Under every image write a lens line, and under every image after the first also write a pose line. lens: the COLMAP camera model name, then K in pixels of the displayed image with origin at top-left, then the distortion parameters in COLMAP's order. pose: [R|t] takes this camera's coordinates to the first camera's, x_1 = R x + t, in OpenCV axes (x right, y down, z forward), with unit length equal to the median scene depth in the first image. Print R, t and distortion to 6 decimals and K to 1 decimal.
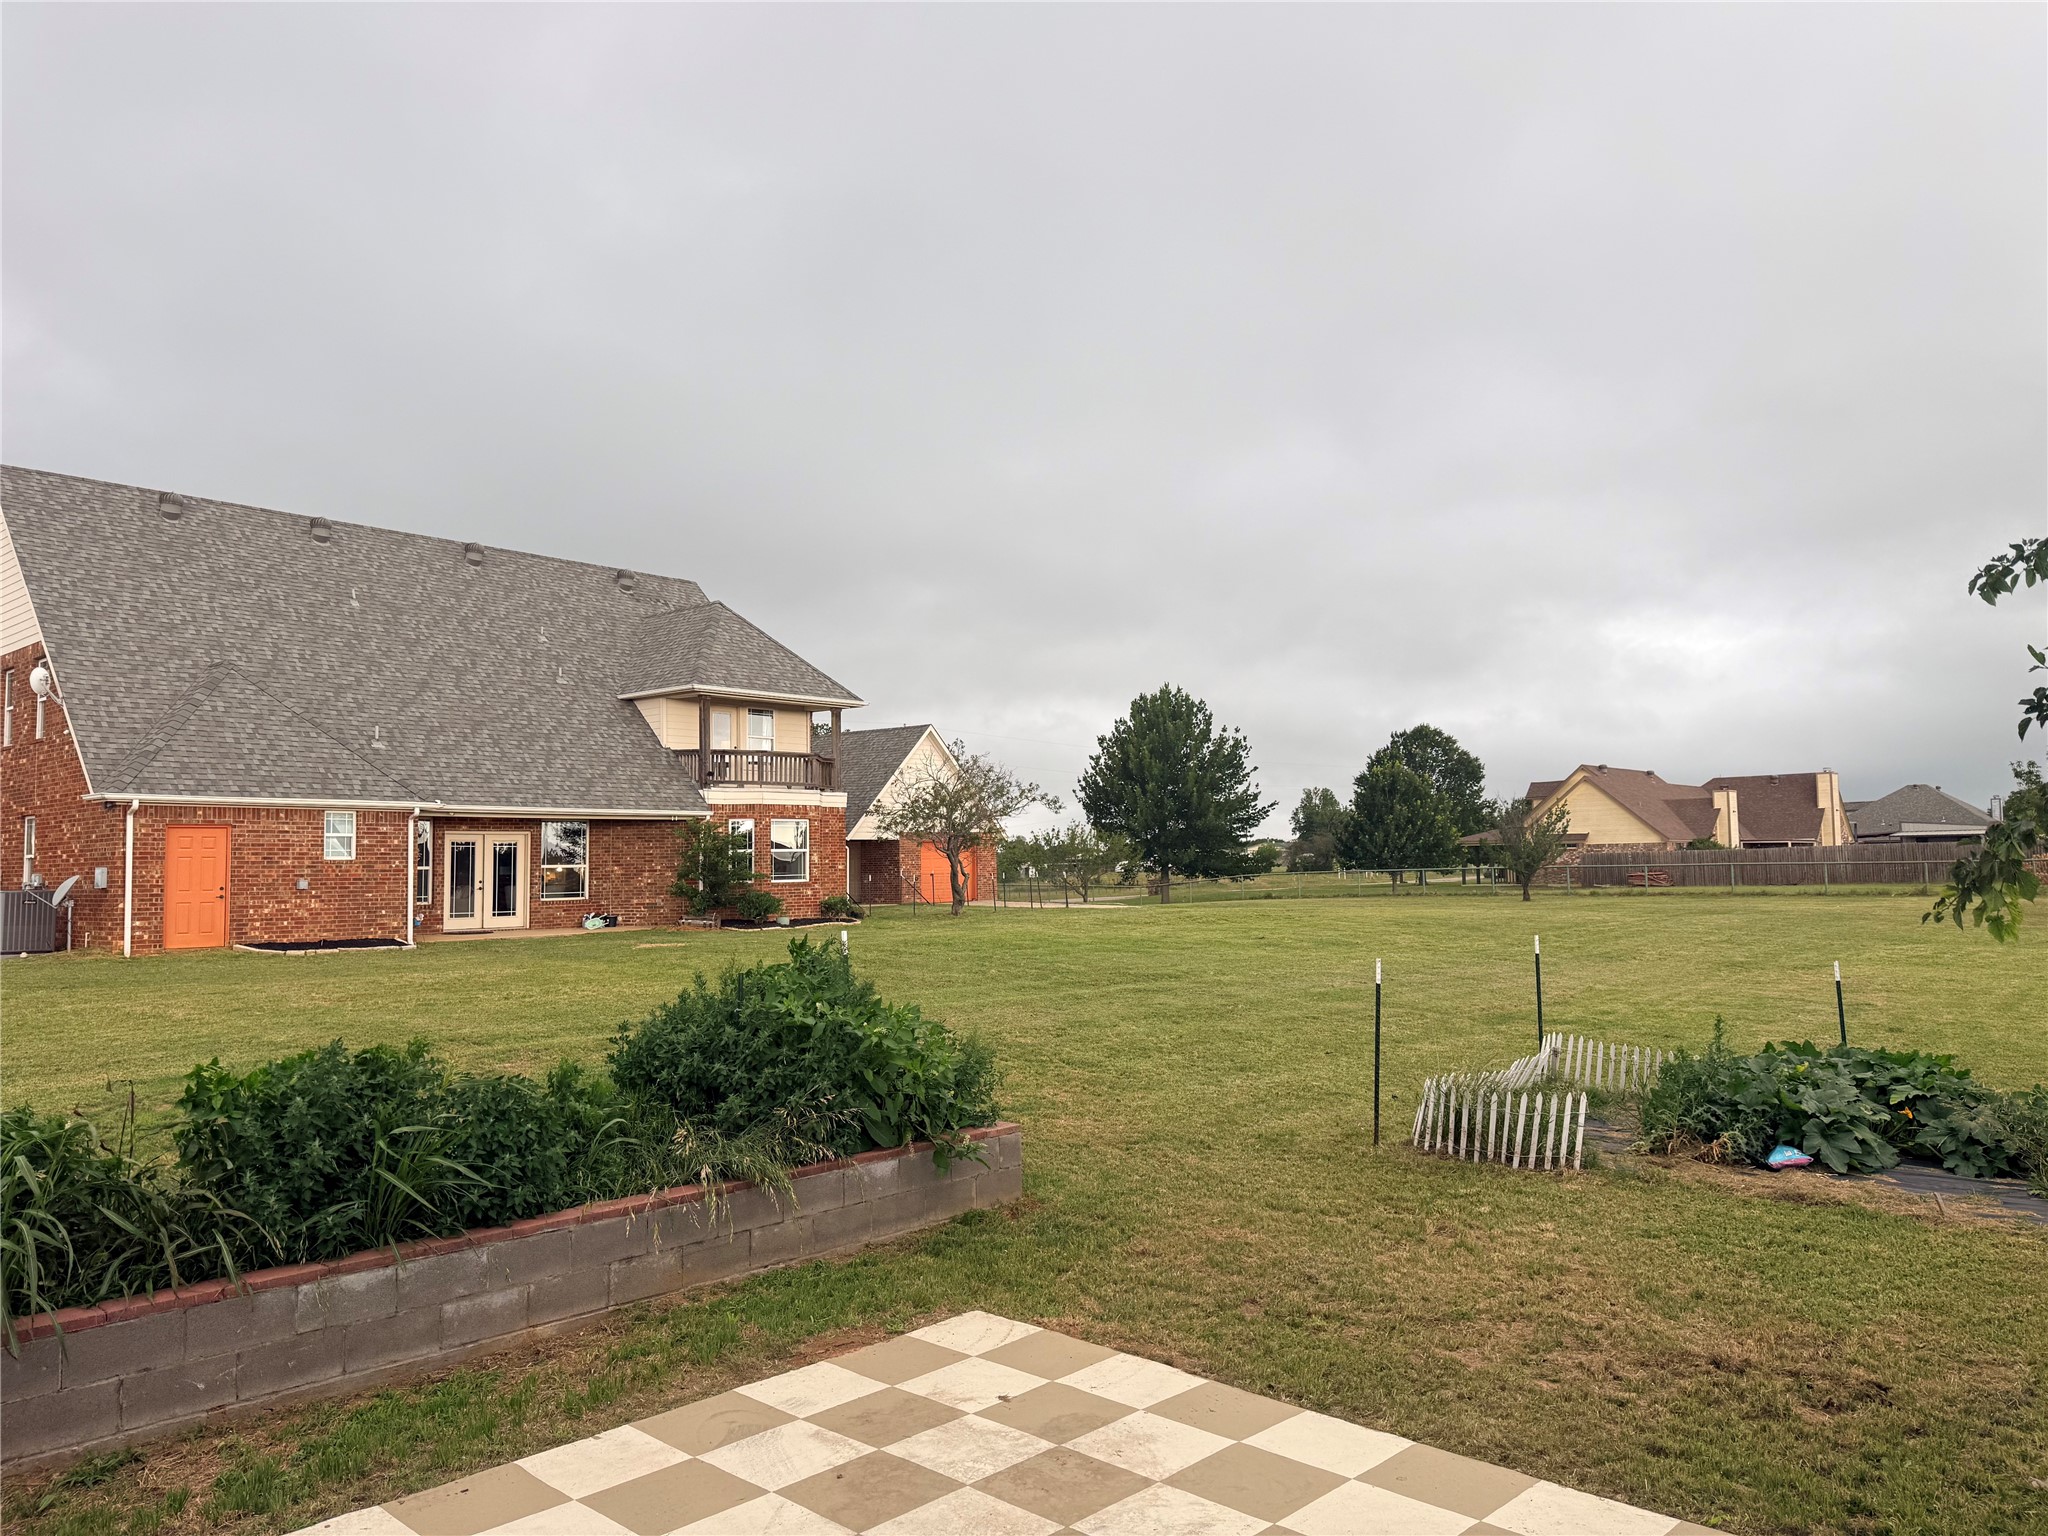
lens RADIAL K [[1422.3, 0, 1024.0], [0, 1422.3, 768.0], [0, 0, 1]] dist [0.120973, -0.228013]
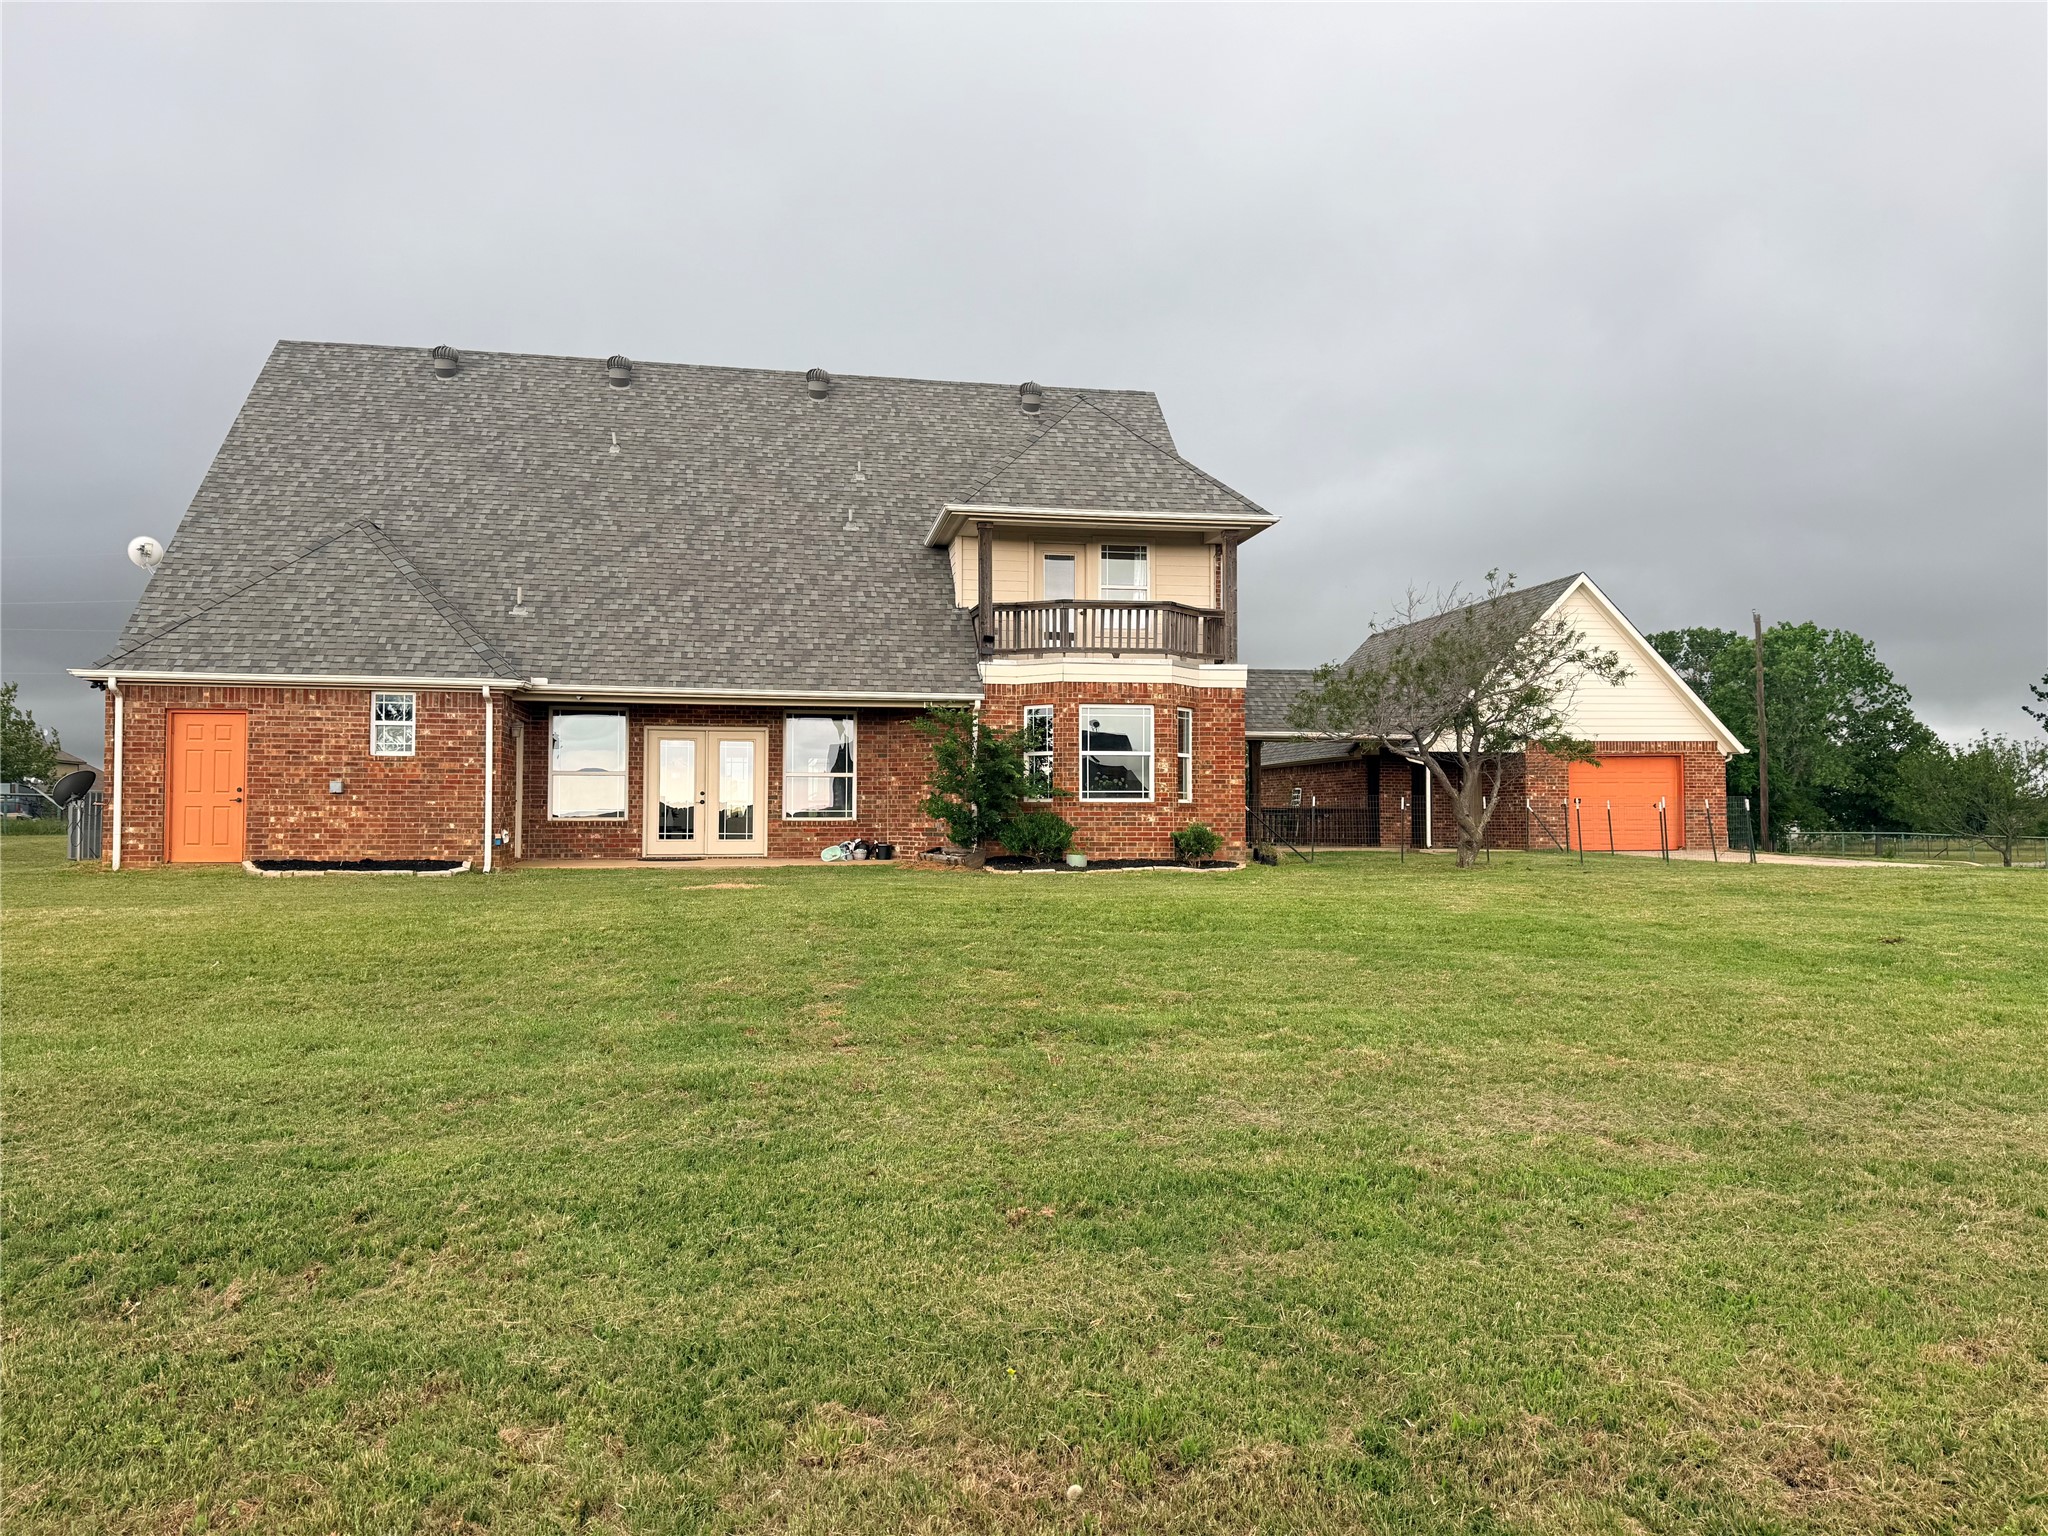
lens RADIAL K [[1422.3, 0, 1024.0], [0, 1422.3, 768.0], [0, 0, 1]] dist [0.120973, -0.228013]
pose [[0.788463, -0.005645, -0.615056, 0.234252], [0.029475, 0.999156, 0.028614, 0.052596], [0.614376, -0.040690, 0.787964, 0.546814]]
